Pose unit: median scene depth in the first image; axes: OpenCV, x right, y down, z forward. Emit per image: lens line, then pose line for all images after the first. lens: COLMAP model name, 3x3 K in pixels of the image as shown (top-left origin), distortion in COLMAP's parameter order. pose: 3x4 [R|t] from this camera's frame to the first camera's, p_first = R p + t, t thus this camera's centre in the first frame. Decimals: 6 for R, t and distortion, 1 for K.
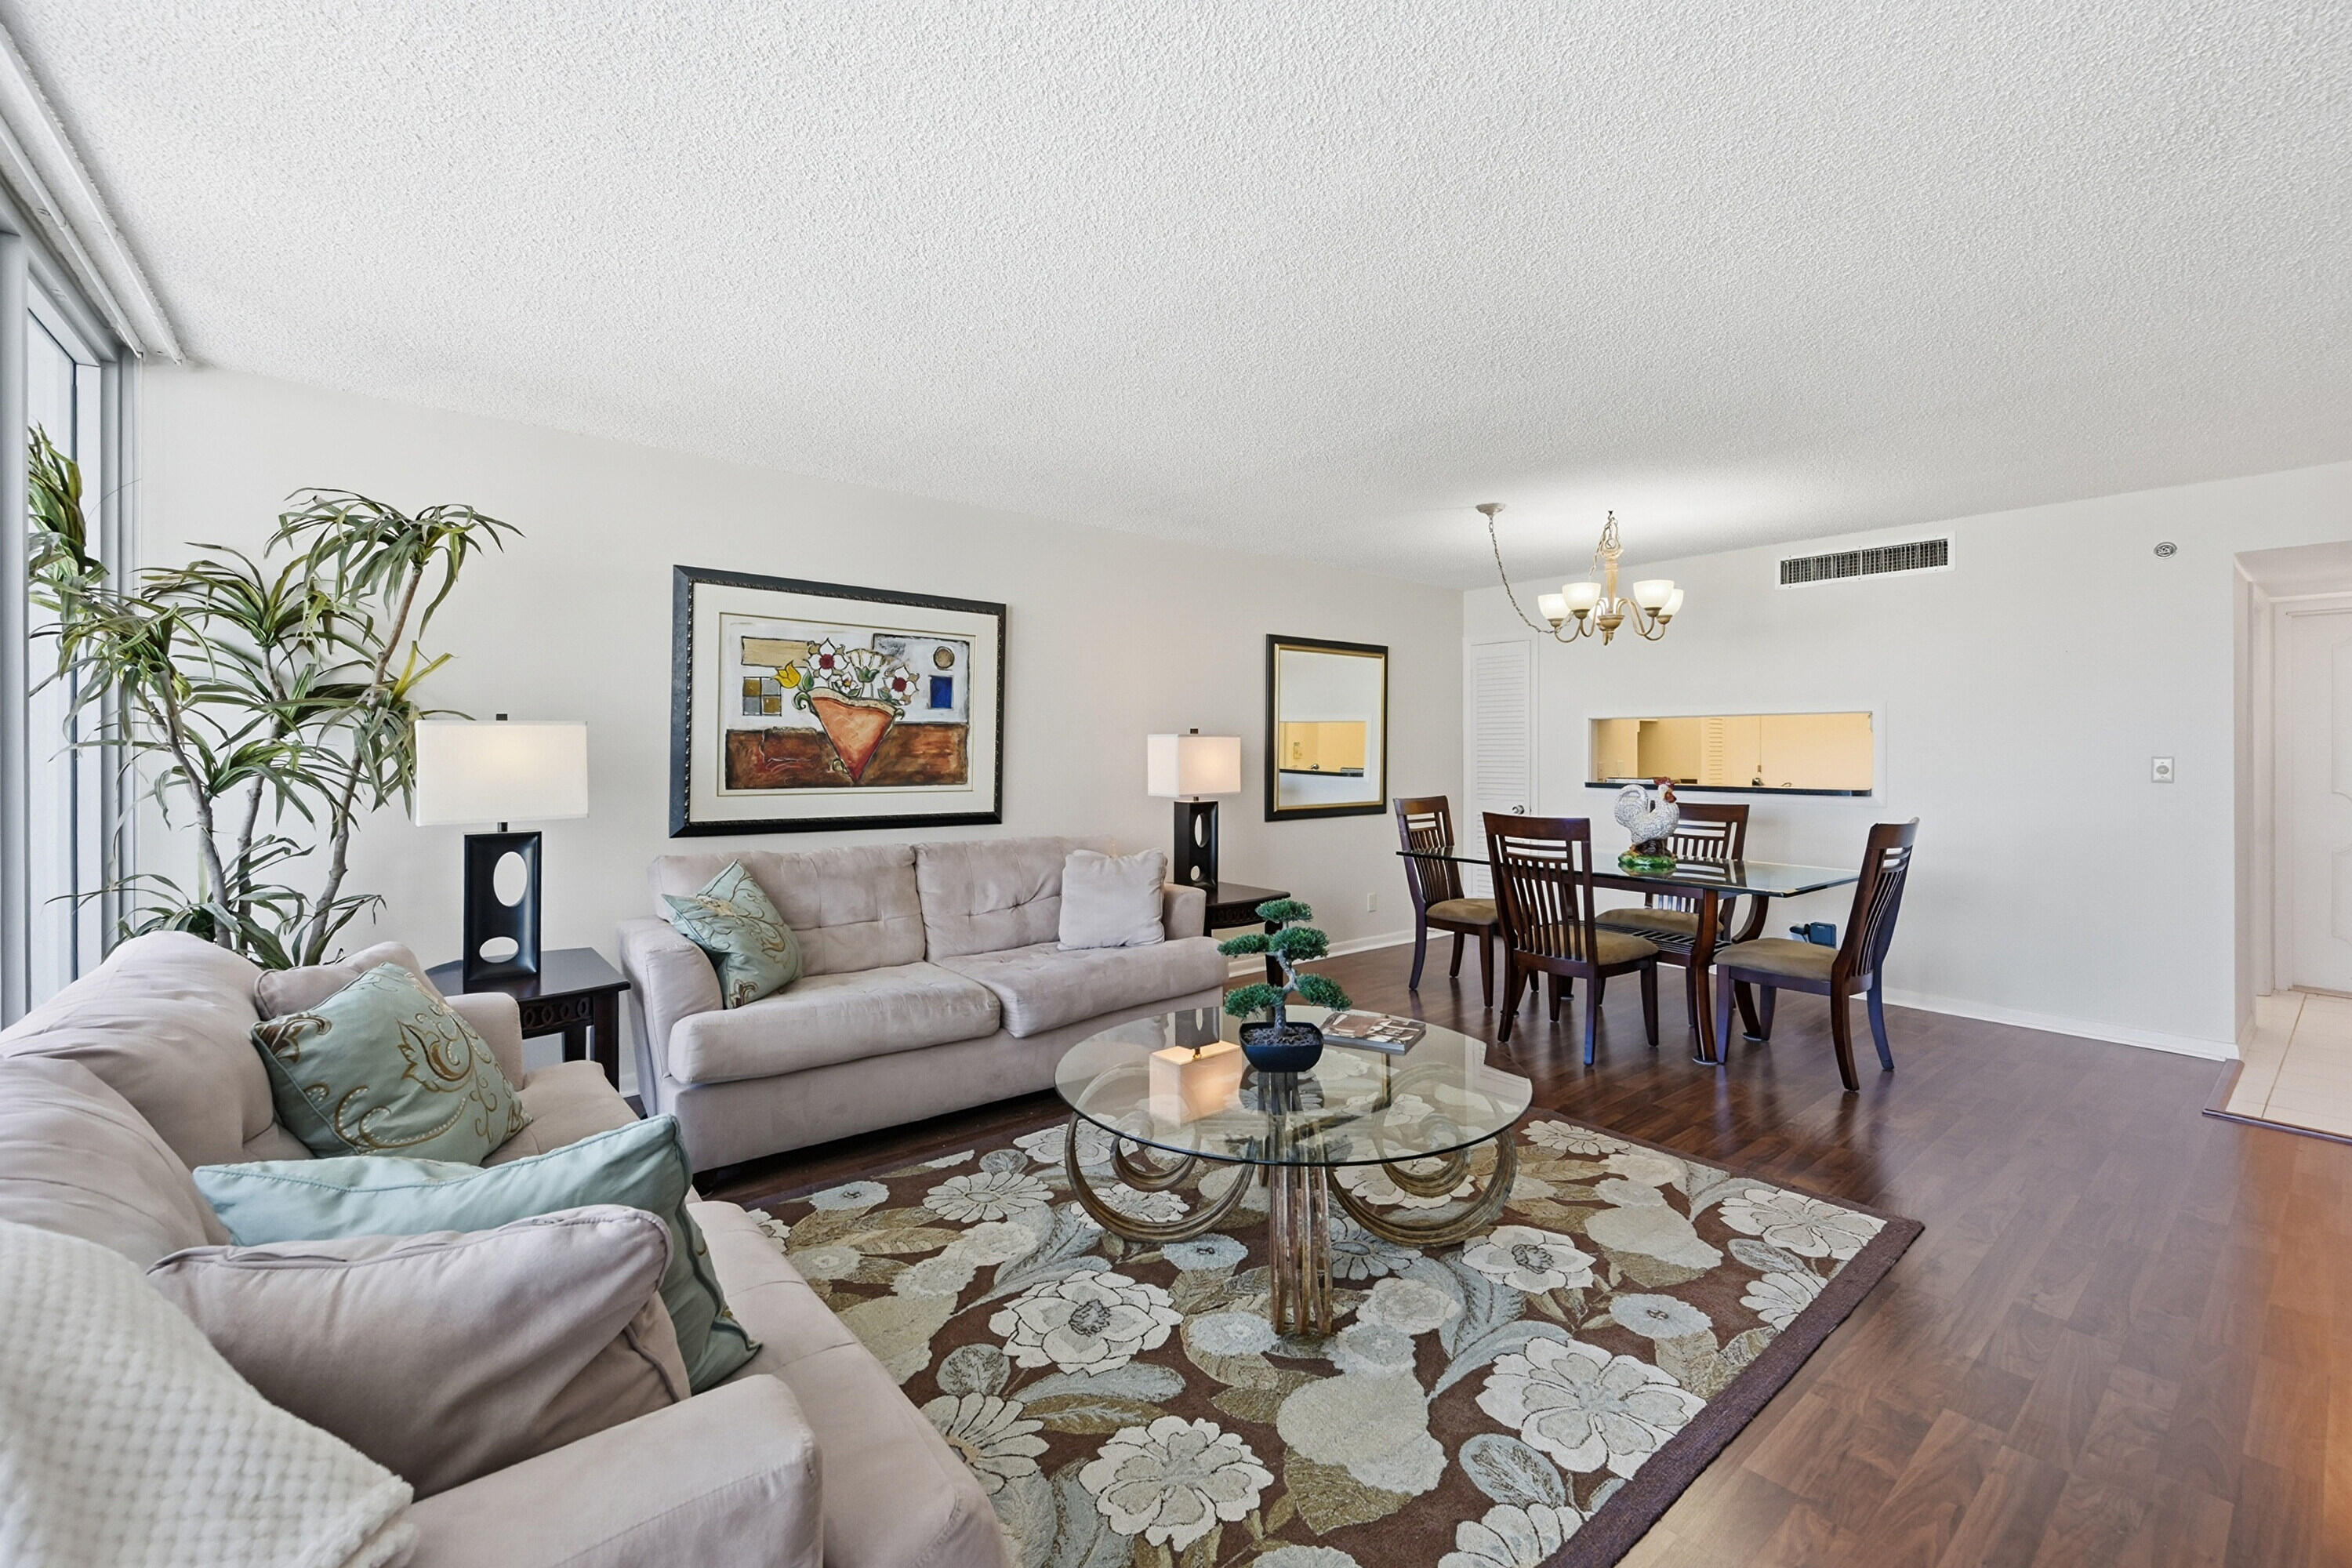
lens RADIAL K [[950.5, 0, 1193.3], [0, 950.5, 749.2], [0, 0, 1]] dist [0.003610, -0.000162]
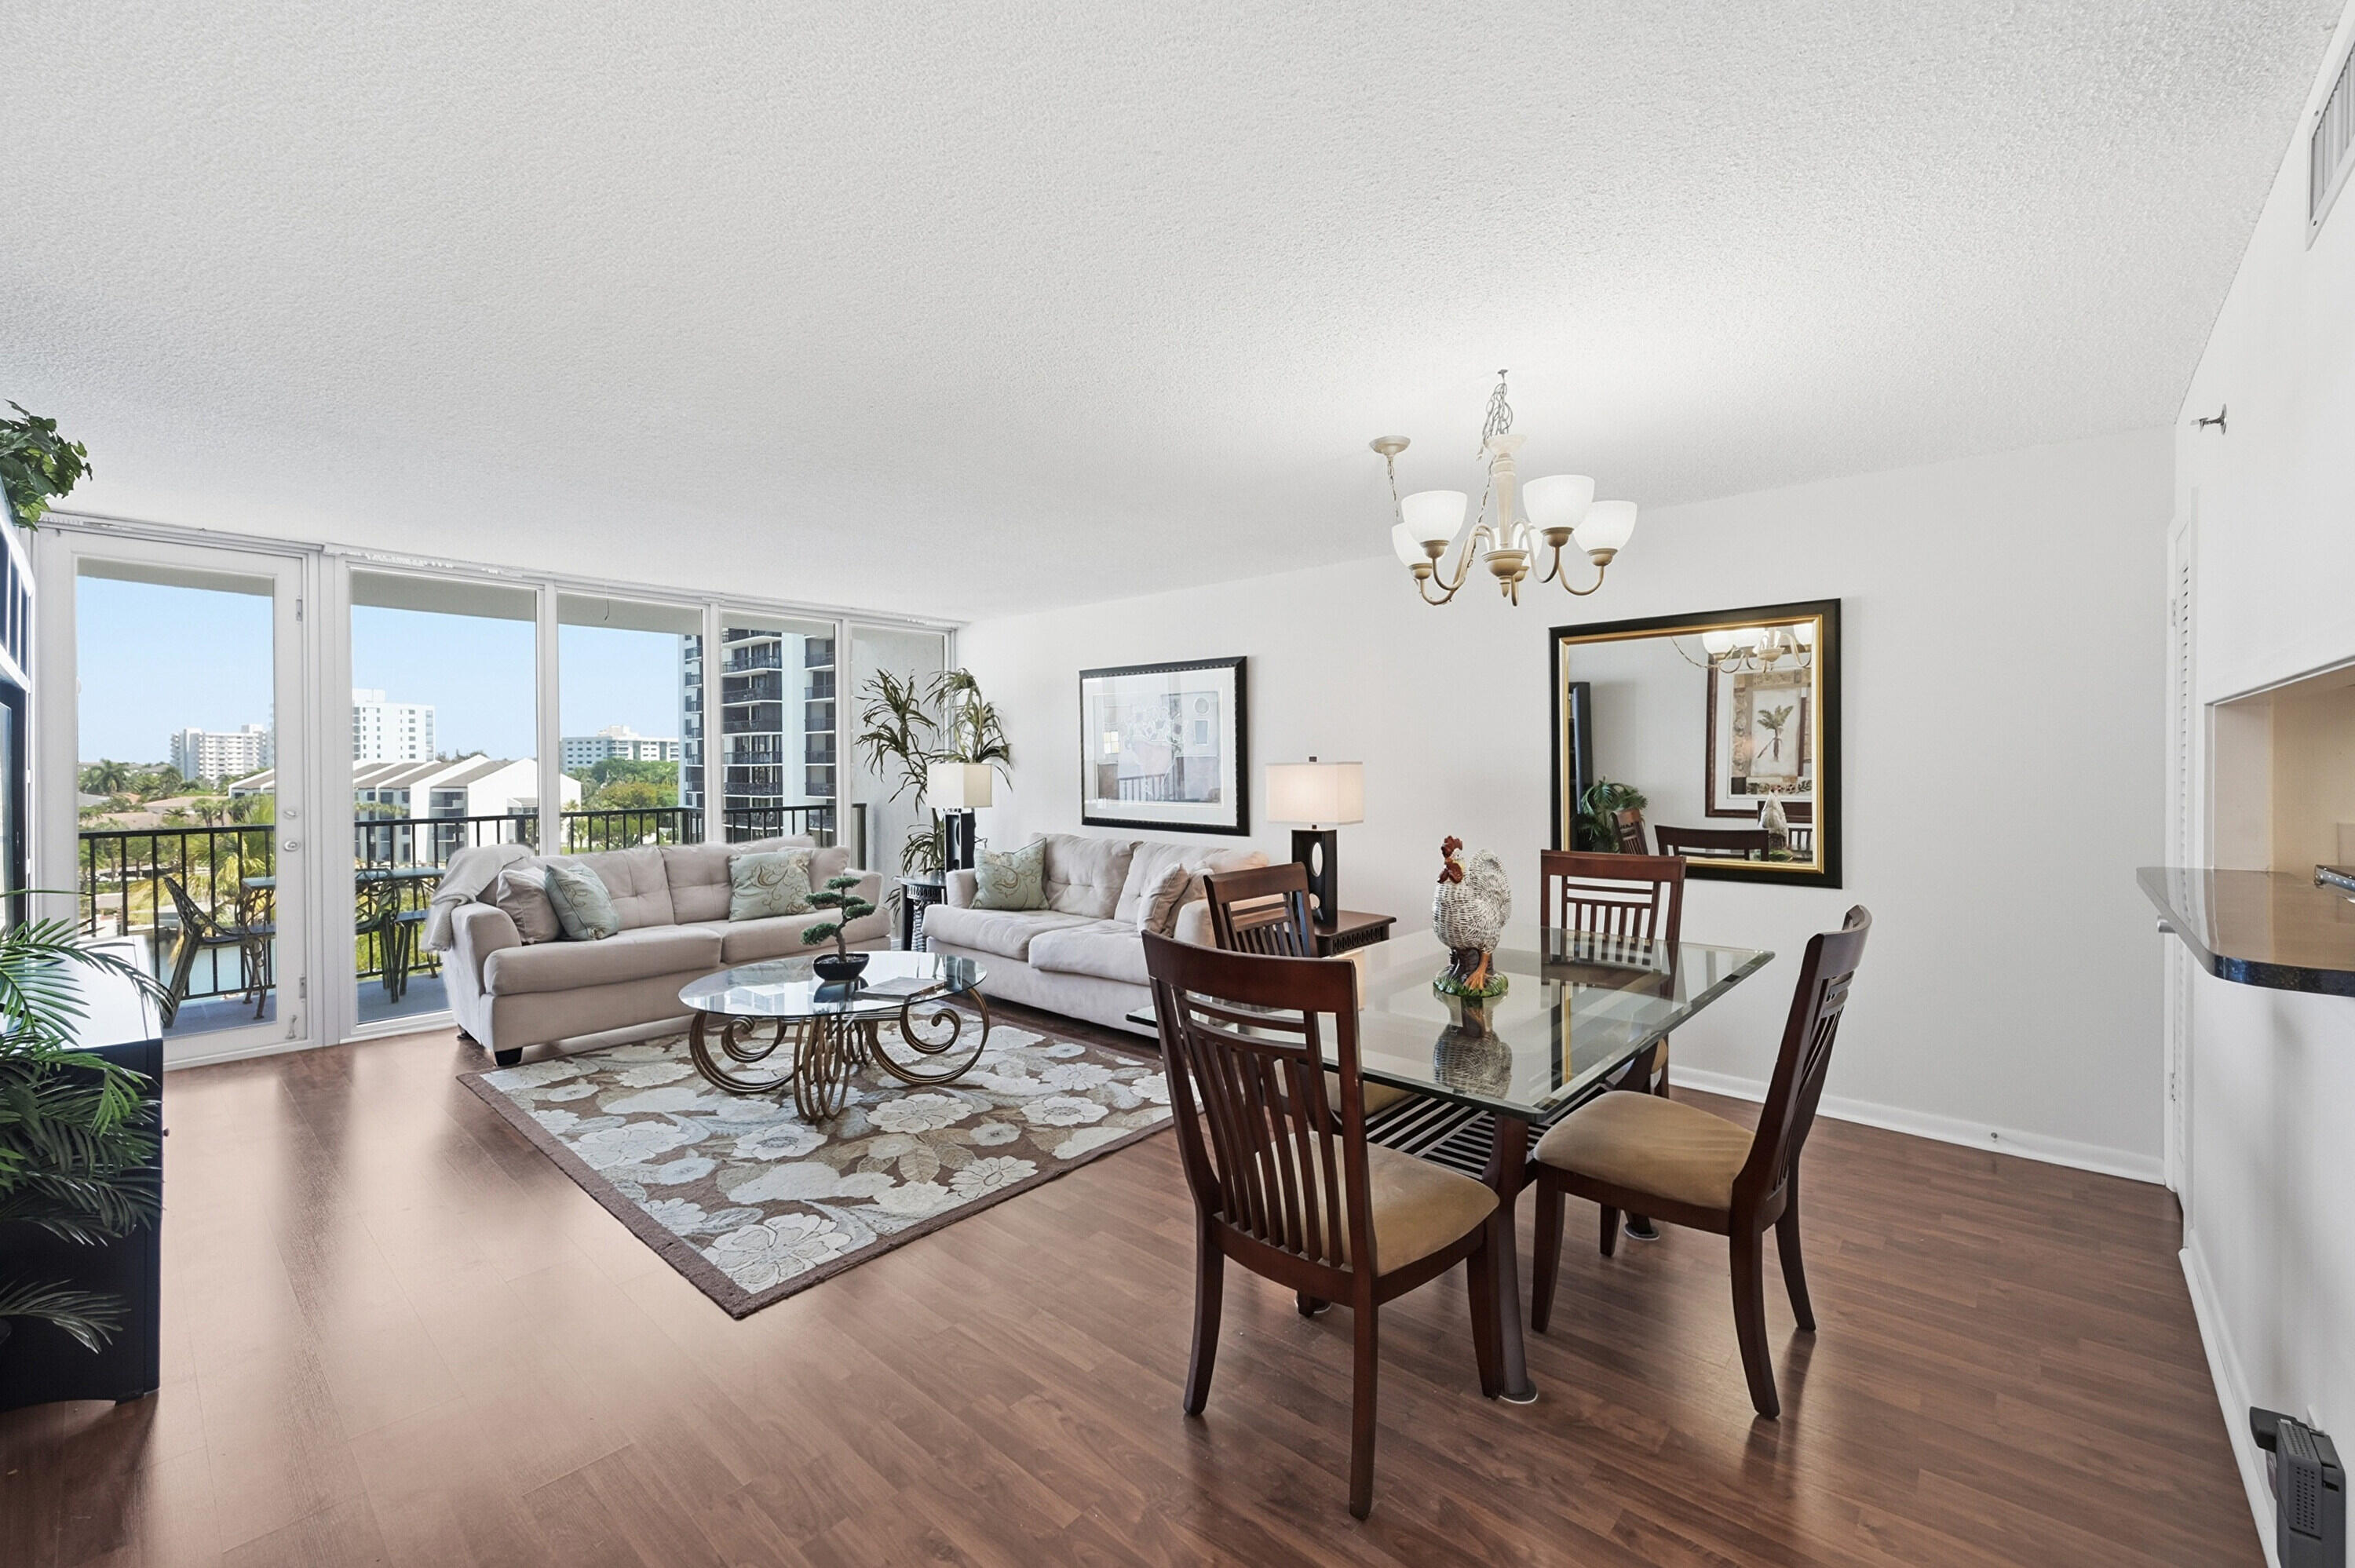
lens RADIAL K [[951.6, 0, 1208.8], [0, 951.6, 777.4], [0, 0, 1]] dist [0.003610, -0.000162]
pose [[0.178842, 0.014921, -0.983765, 1.180845], [0.008276, 0.999827, 0.016669, -0.021139], [0.983843, -0.011123, 0.178688, 0.873155]]
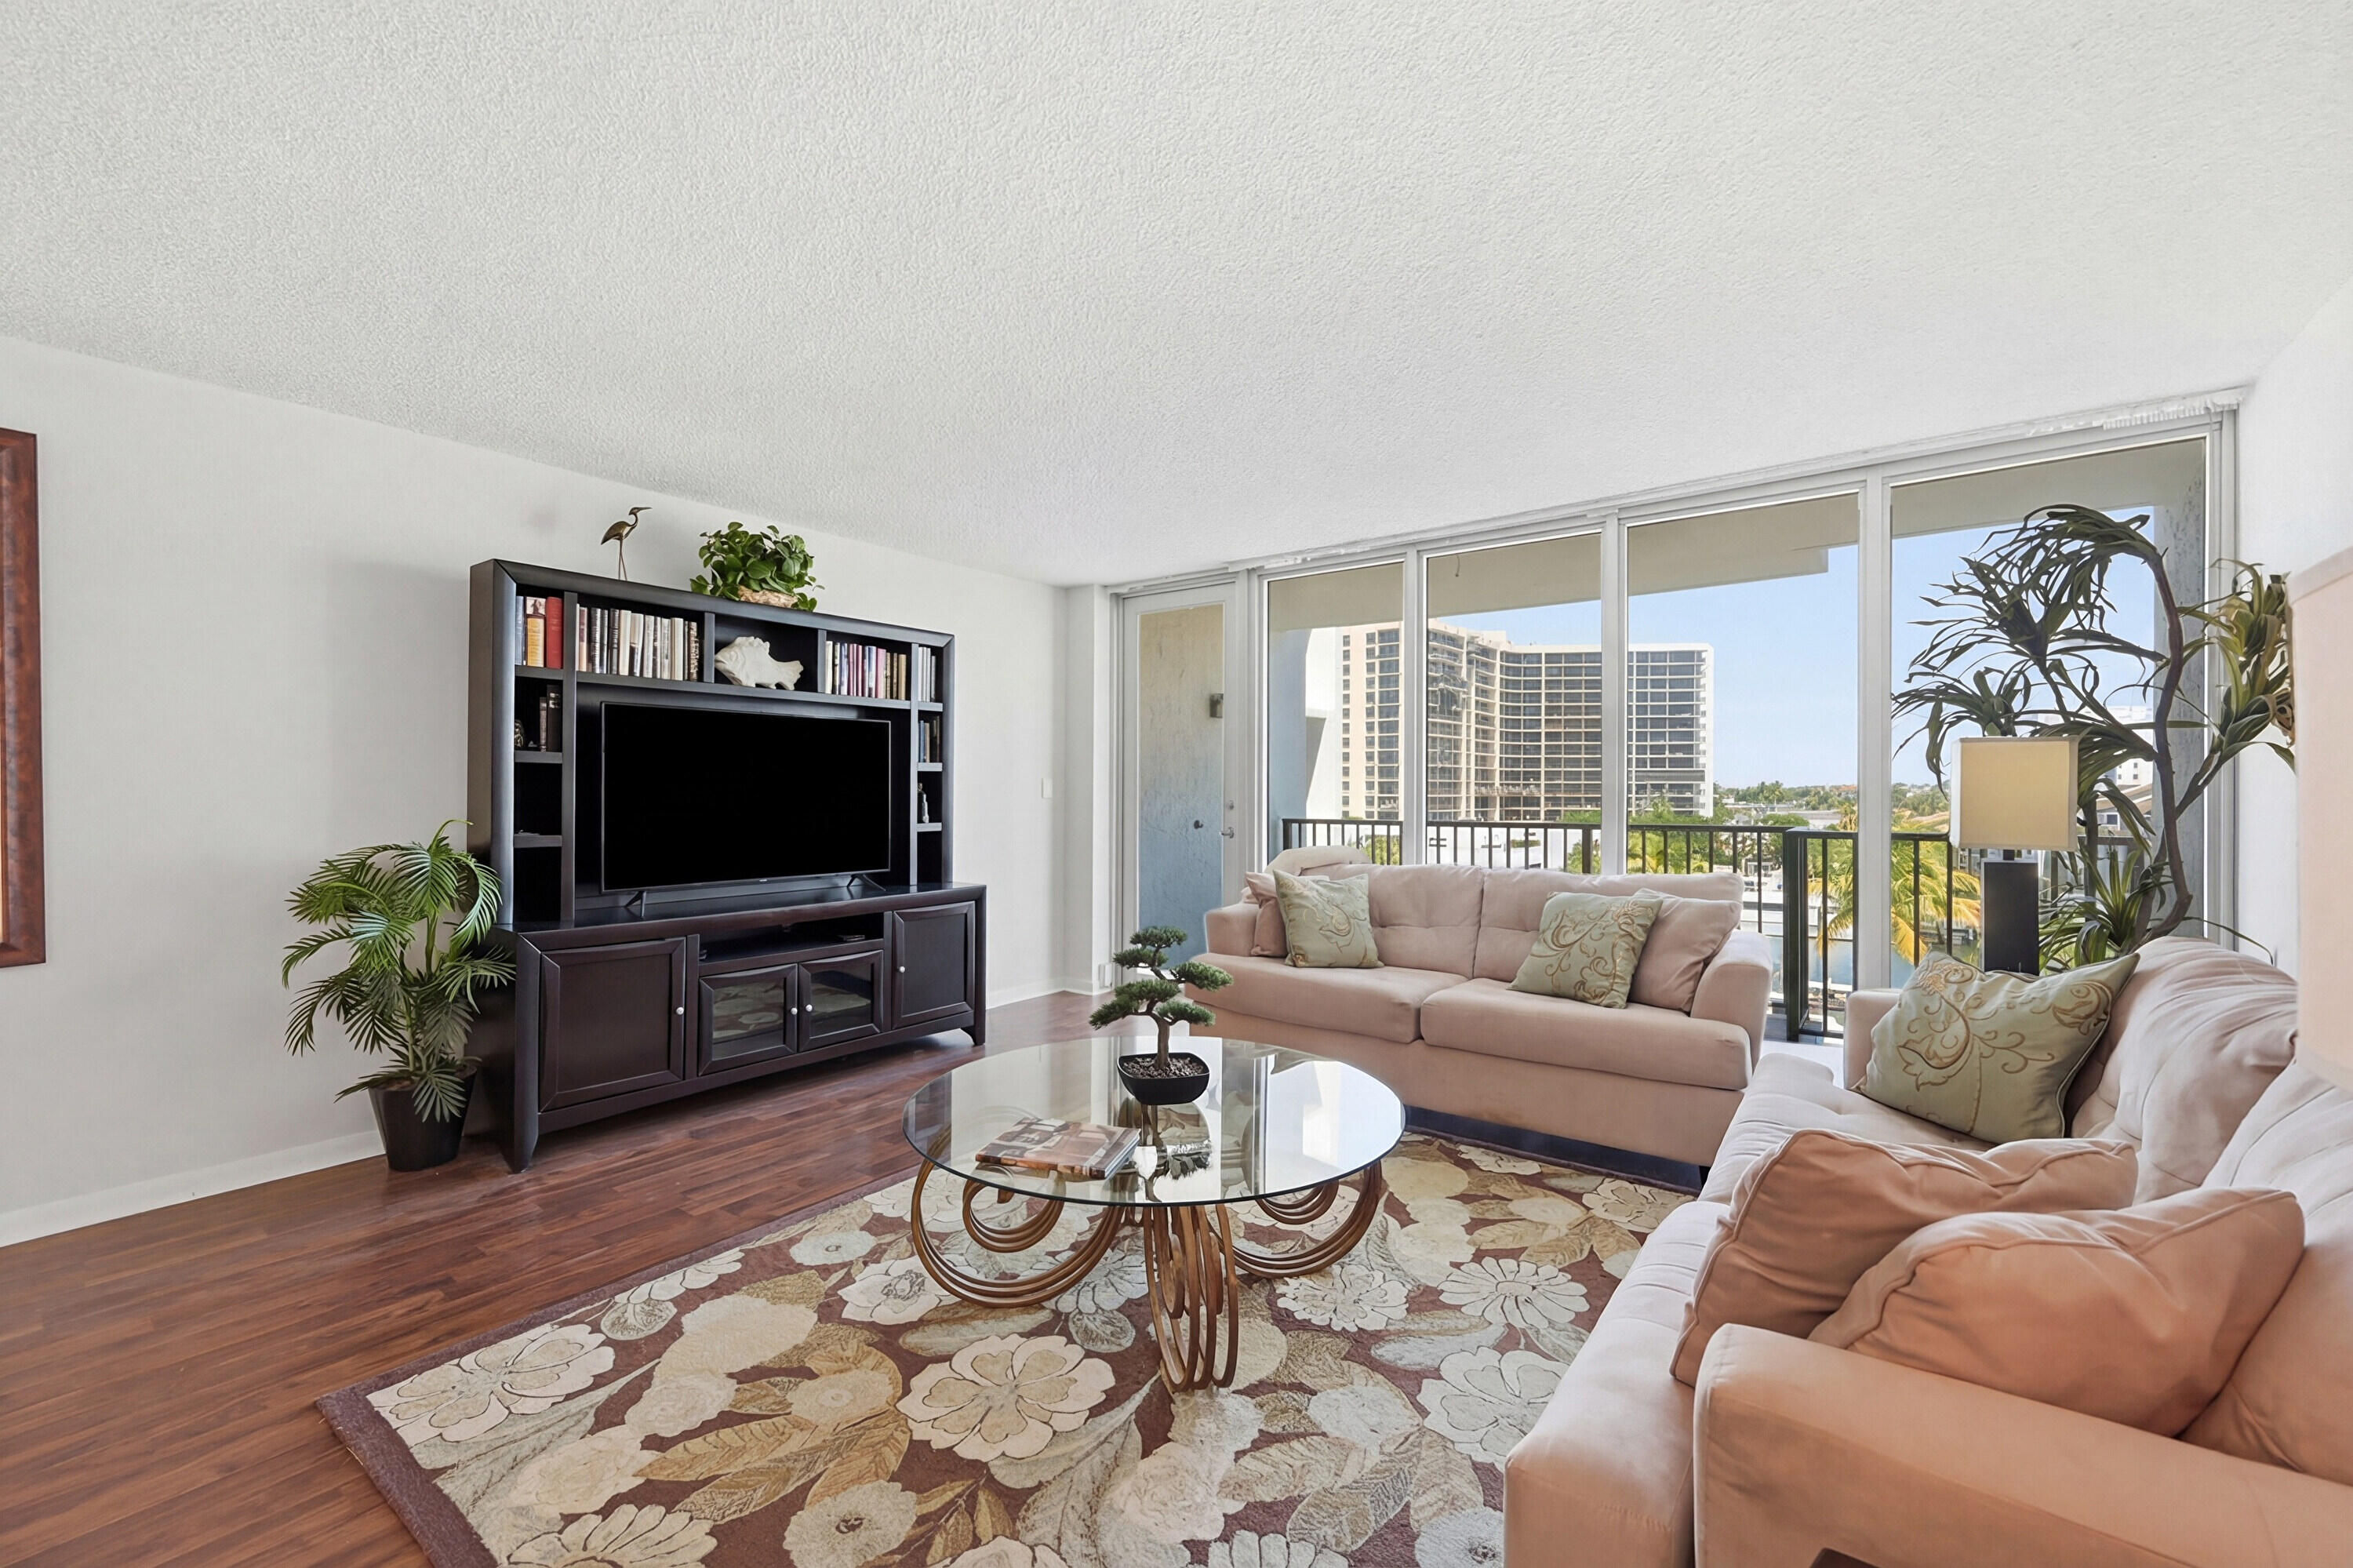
lens RADIAL K [[950.9, 0, 1180.2], [0, 950.9, 789.6], [0, 0, 1]] dist [0.003610, -0.000162]
pose [[-0.973313, -0.001720, -0.229475, 0.193012], [0.001153, 0.999923, -0.012386, 0.024072], [0.229478, -0.012320, -0.973236, 1.272121]]
